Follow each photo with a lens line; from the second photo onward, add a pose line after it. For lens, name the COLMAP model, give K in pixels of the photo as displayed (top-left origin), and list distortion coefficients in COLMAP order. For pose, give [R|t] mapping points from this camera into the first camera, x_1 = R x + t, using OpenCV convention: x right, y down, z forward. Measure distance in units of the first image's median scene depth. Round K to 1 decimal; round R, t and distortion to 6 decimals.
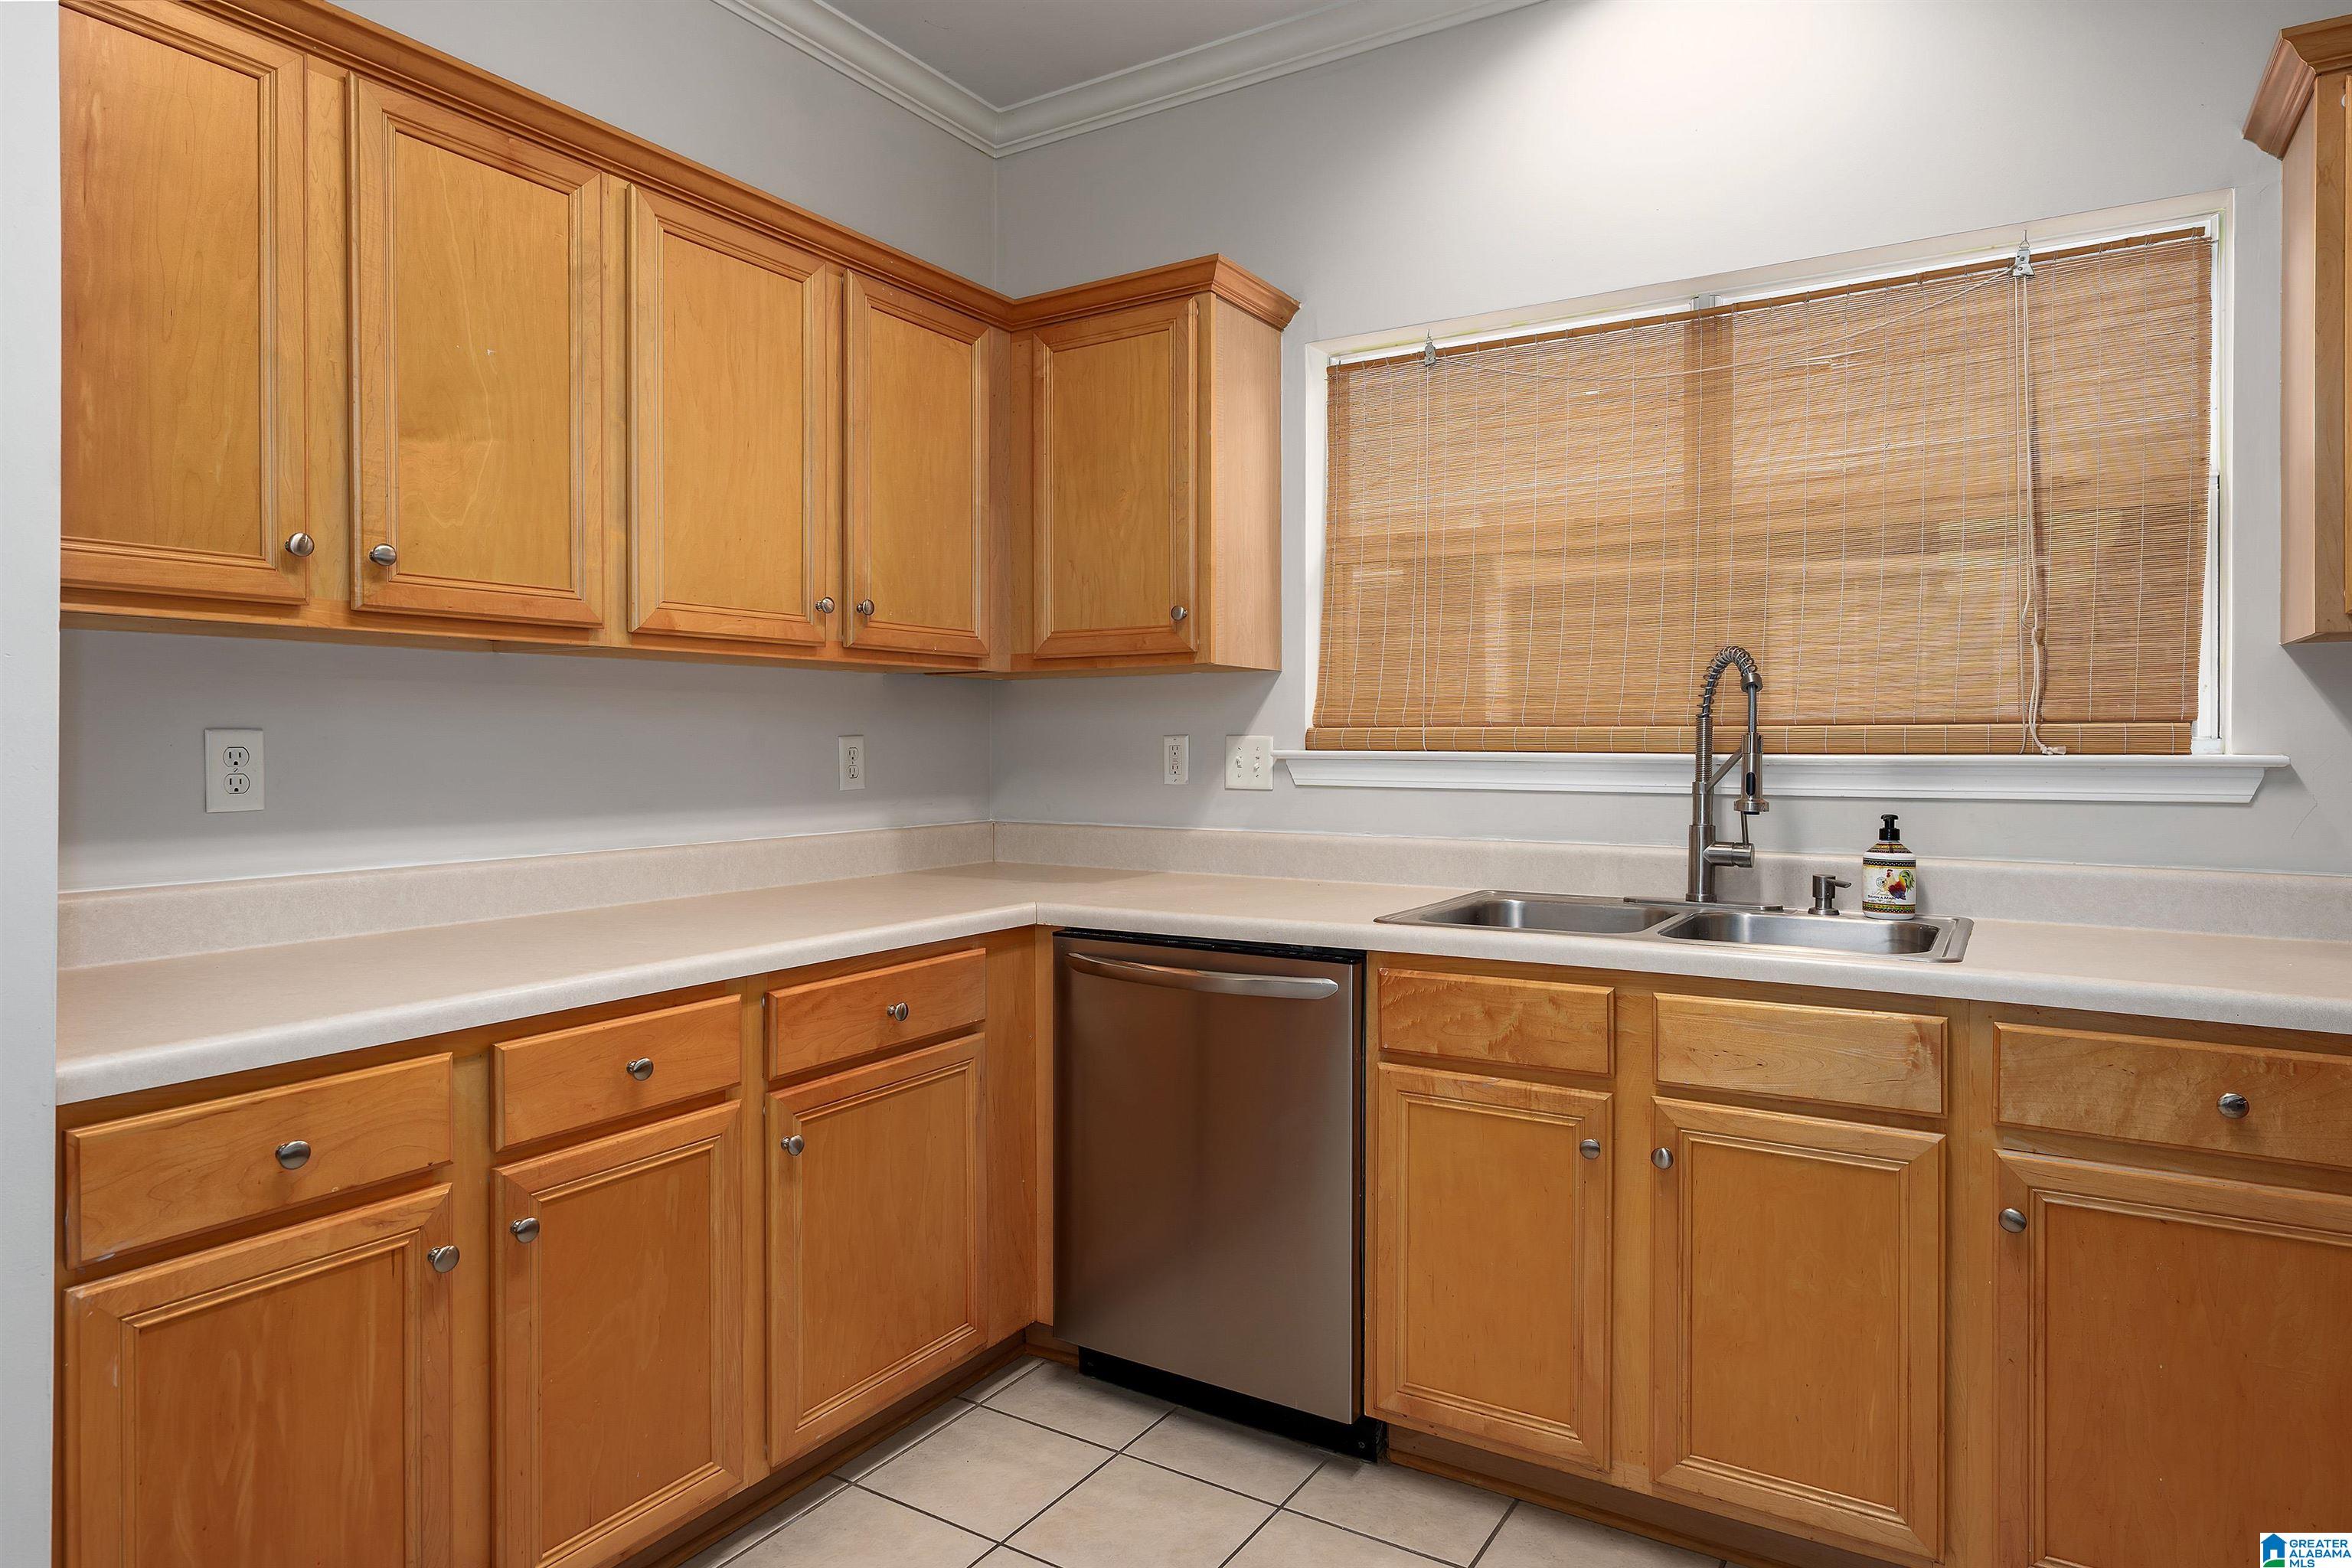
lens RADIAL K [[1341.6, 0, 1169.0], [0, 1341.6, 748.1], [0, 0, 1]] dist [-0.004974, 0.006707]
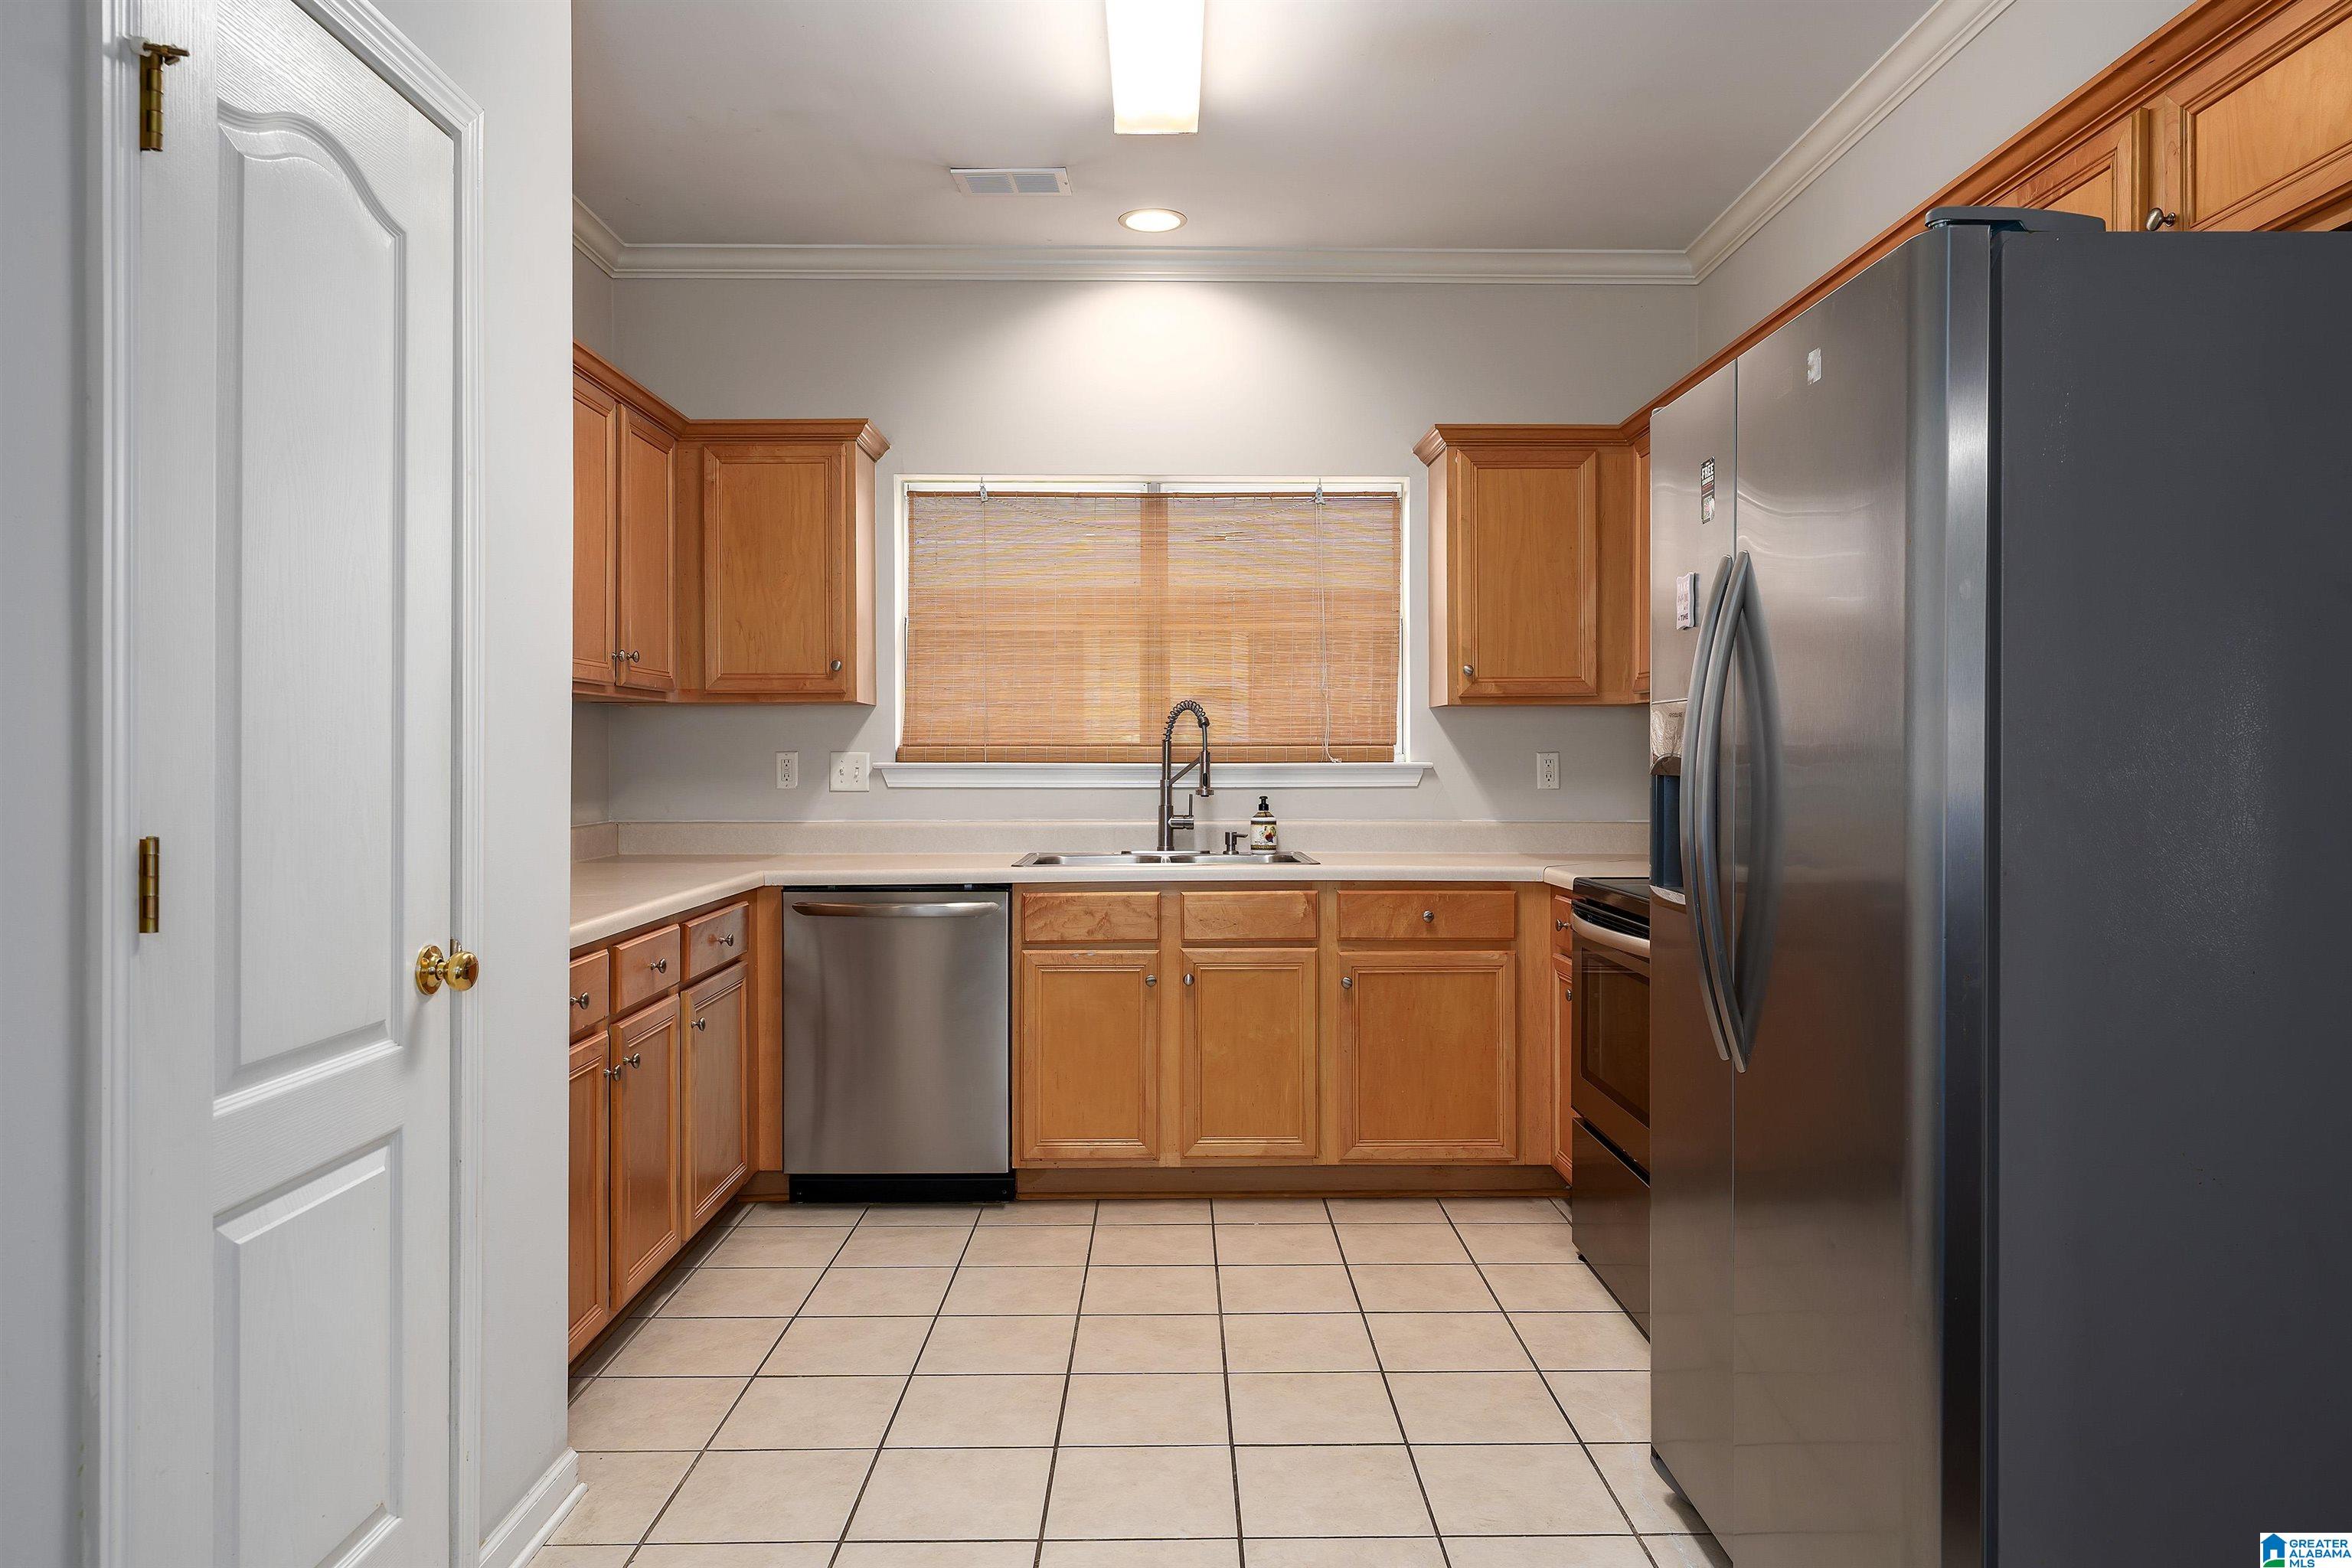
lens RADIAL K [[1489.7, 0, 1171.4], [0, 1489.7, 765.6], [0, 0, 1]] dist [-0.003297, -0.001032]
pose [[0.835948, -0.004179, 0.548793, -0.665183], [0.003973, 0.999991, 0.001563, 0.004923], [-0.548794, 0.000874, 0.835957, -0.605307]]
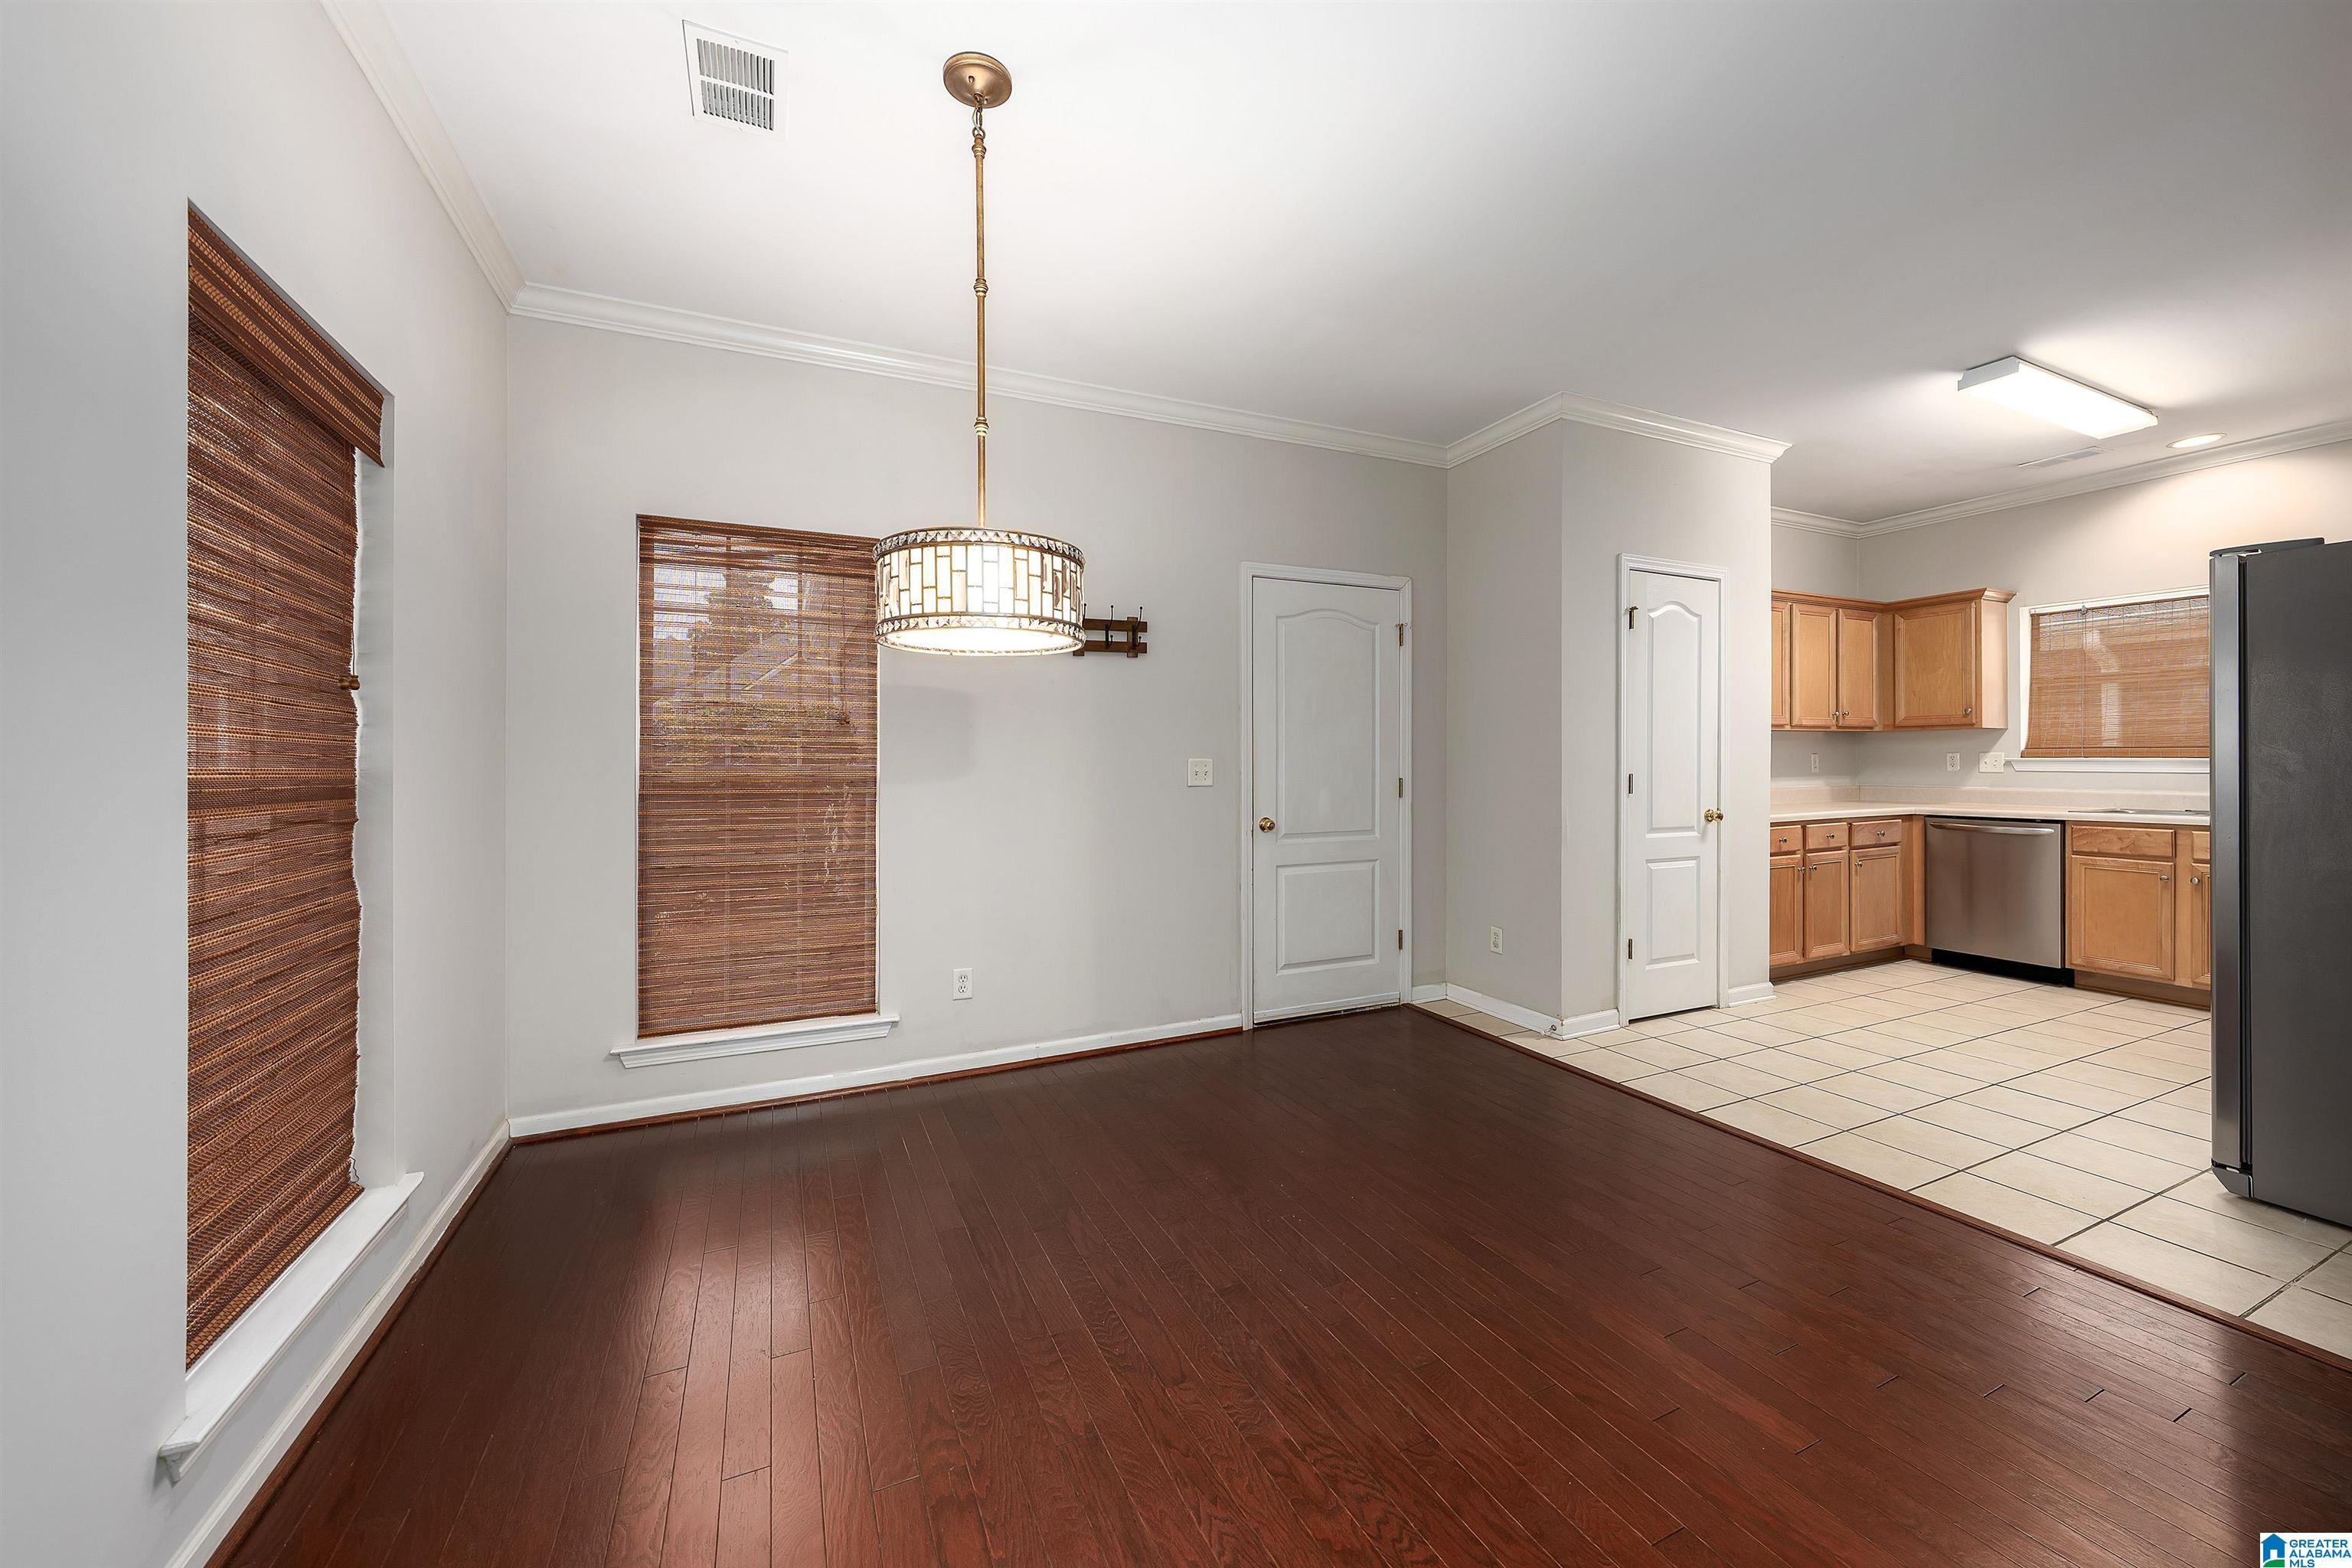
lens RADIAL K [[888.7, 0, 1196.8], [0, 888.7, 762.1], [0, 0, 1]] dist [-0.001491, -0.000275]
pose [[0.854931, -0.002197, -0.518737, -0.504048], [0.002104, 0.999997, -0.000767, 0.010347], [0.518738, -0.000436, 0.854933, -1.798989]]
